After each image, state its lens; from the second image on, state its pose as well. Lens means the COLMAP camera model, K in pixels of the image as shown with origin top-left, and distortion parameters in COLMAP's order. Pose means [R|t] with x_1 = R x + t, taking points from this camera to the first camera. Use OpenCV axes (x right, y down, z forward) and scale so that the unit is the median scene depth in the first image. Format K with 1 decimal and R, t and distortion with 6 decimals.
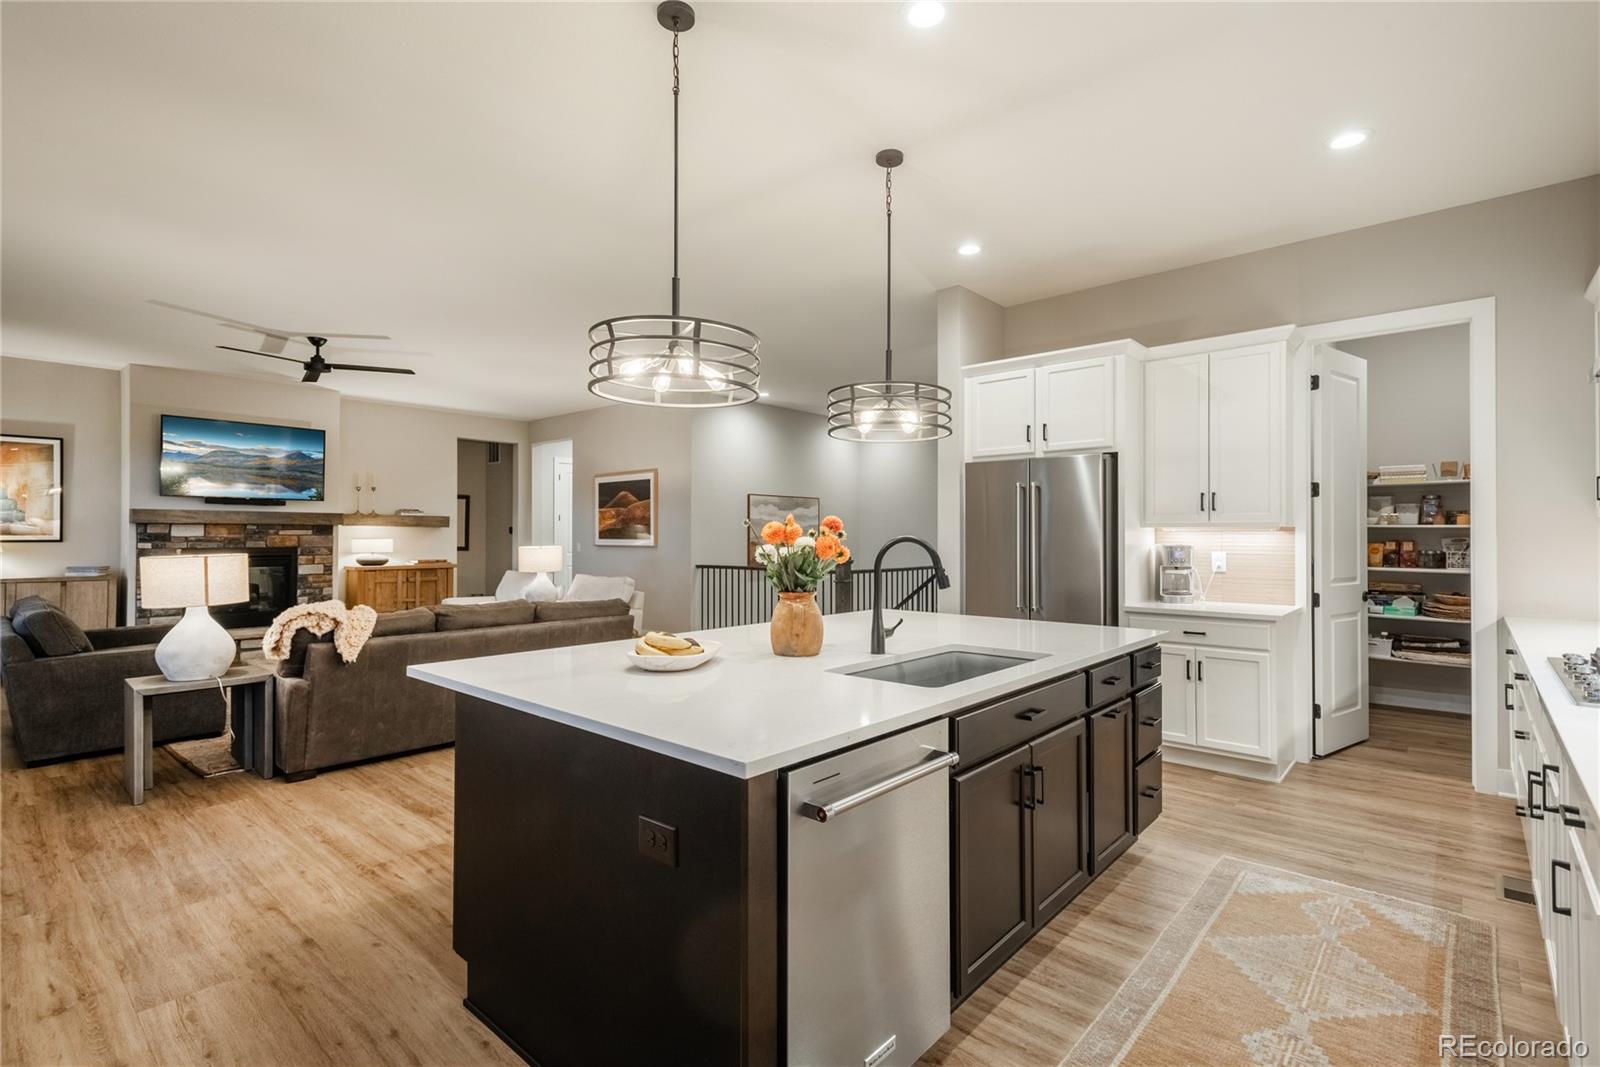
lens RADIAL K [[749.4, 0, 800.0], [0, 749.4, 533.5], [0, 0, 1]] dist [0.016325, 0.000147]
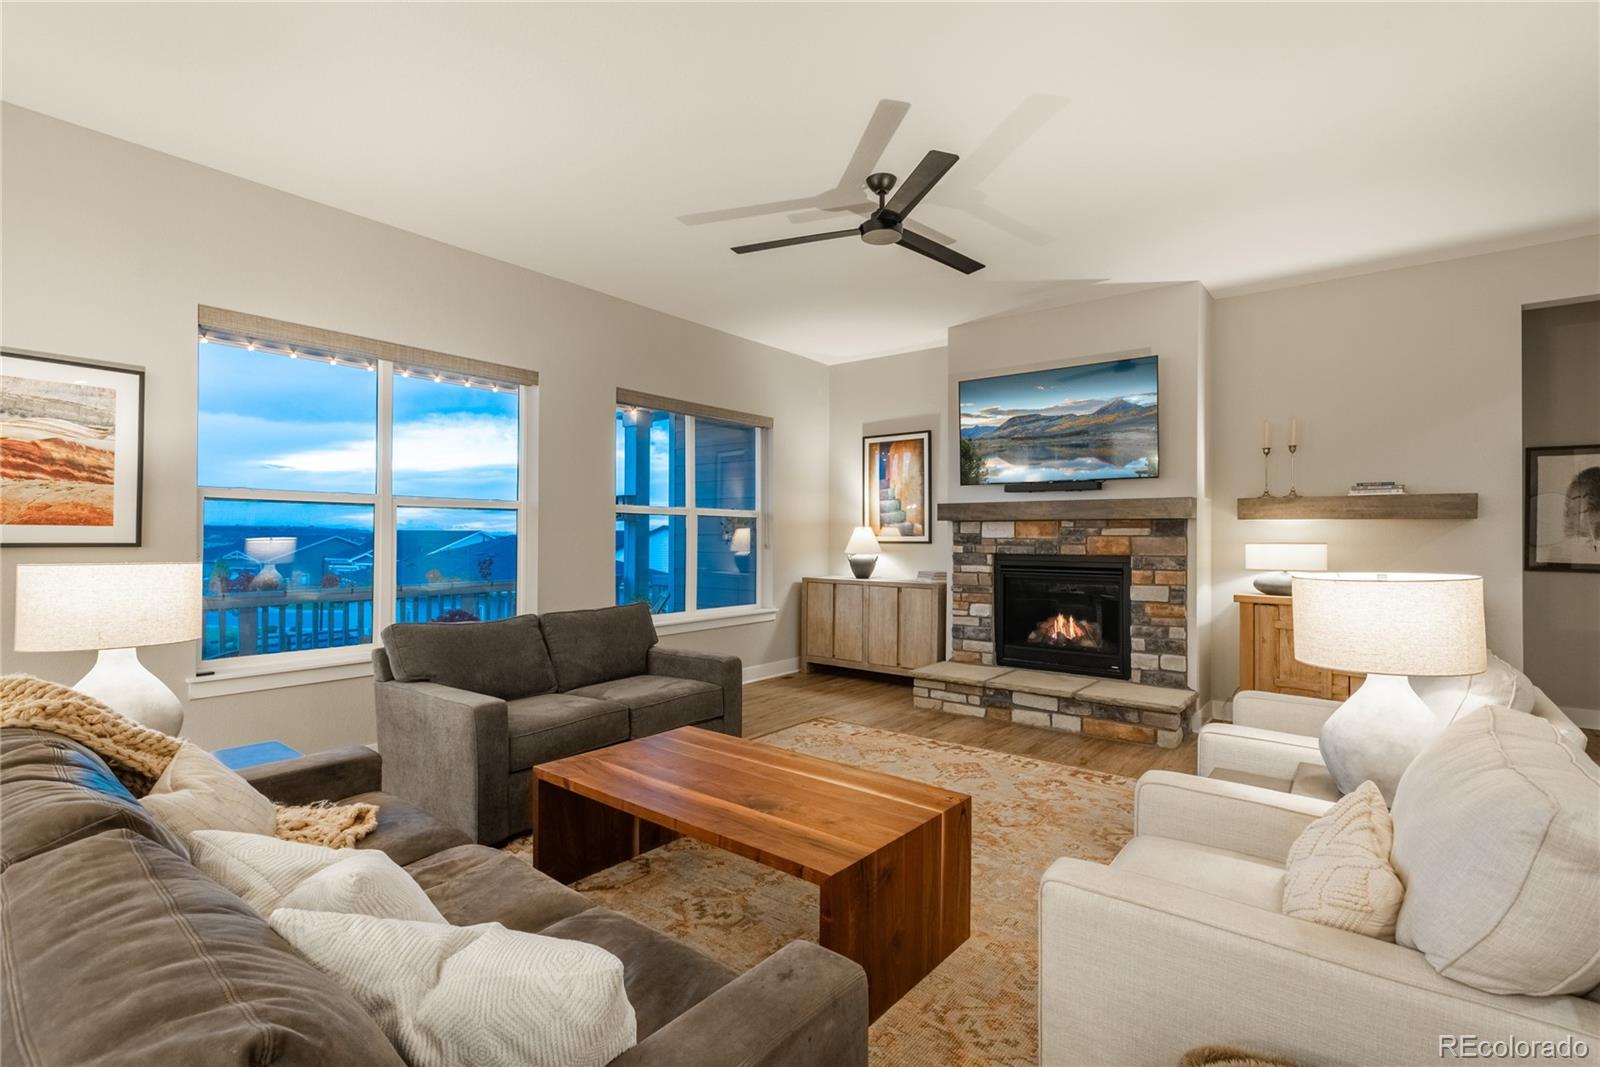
lens RADIAL K [[743.7, 0, 806.0], [0, 743.7, 529.8], [0, 0, 1]] dist [0.026668, -0.011341]
pose [[0.068255, -0.008455, -0.997632, -0.078209], [-0.001620, 0.999962, -0.008585, 0.002656], [0.997667, 0.002202, 0.068239, 0.706693]]
